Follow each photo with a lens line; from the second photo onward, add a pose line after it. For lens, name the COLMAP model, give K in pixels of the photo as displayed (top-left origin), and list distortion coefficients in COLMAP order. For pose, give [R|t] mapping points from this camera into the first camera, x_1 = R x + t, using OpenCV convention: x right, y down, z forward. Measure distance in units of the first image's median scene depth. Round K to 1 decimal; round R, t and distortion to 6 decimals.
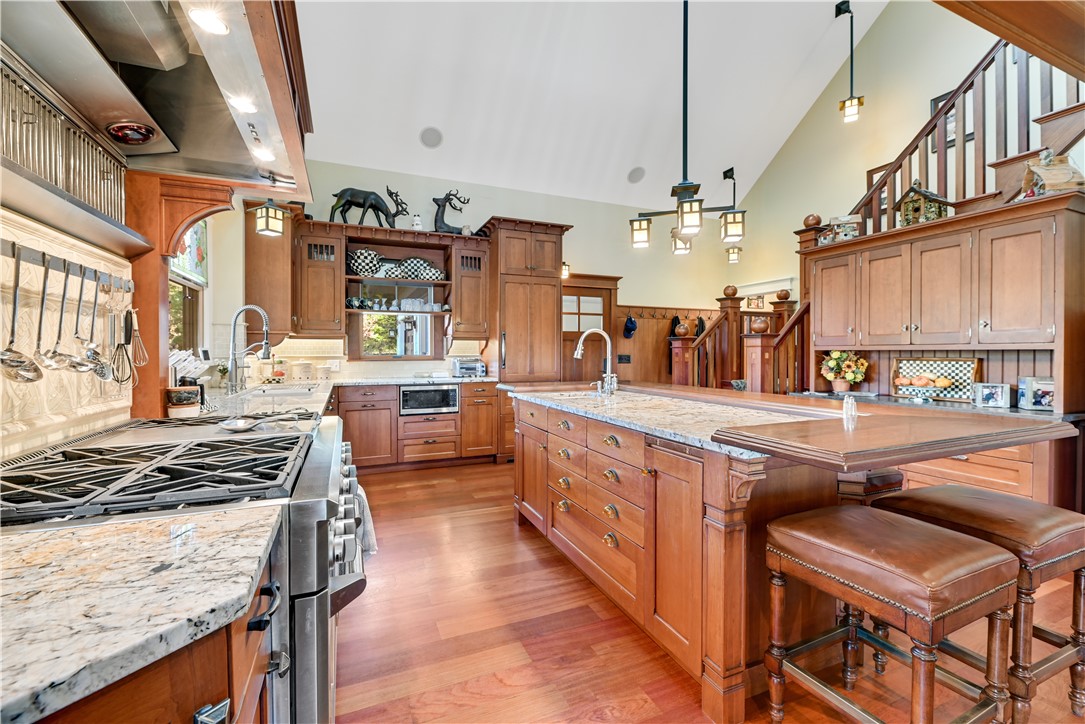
lens RADIAL K [[440.8, 0, 535.0], [0, 440.8, 355.4], [0, 0, 1]] dist [0.004629, 0.000734]
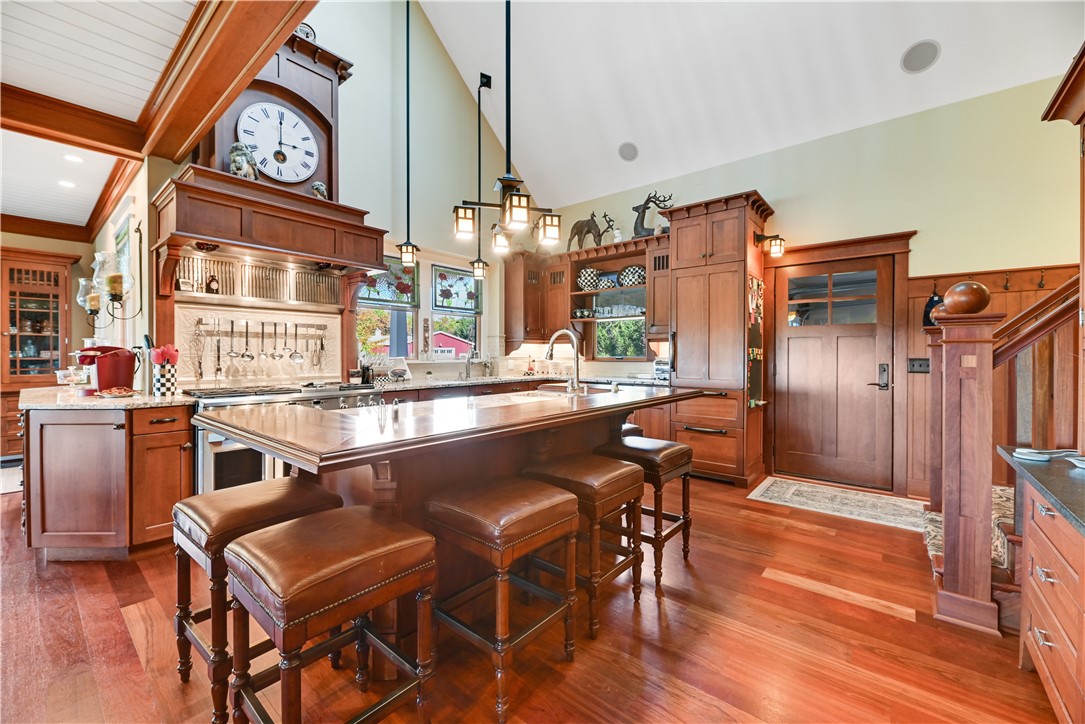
lens RADIAL K [[440.8, 0, 549.7], [0, 440.8, 359.6], [0, 0, 1]] dist [0.004629, 0.000734]
pose [[0.483750, 0.013228, -0.875107, 0.613943], [-0.007346, 0.999912, 0.011054, -0.003627], [0.875176, 0.001082, 0.483804, 0.325100]]
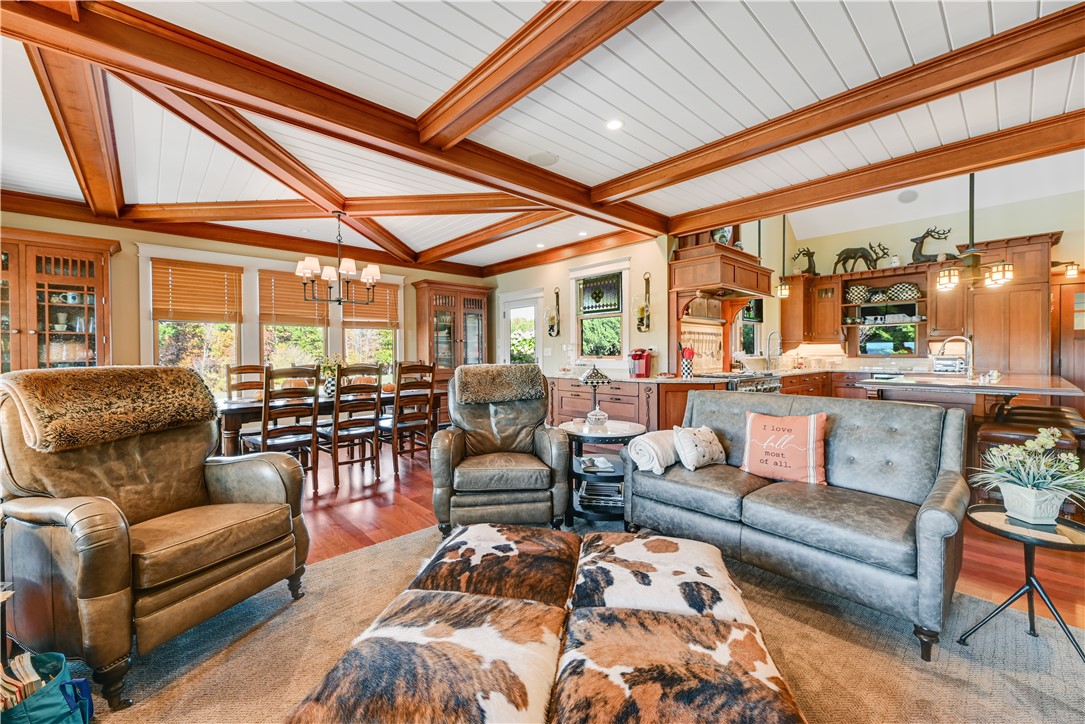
lens RADIAL K [[440.8, 0, 538.6], [0, 440.8, 356.2], [0, 0, 1]] dist [0.004629, 0.000734]
pose [[0.342612, 0.004987, -0.939464, 0.682153], [-0.002694, 0.999987, 0.004326, 0.004151], [0.939473, 0.001049, 0.342621, -0.572368]]
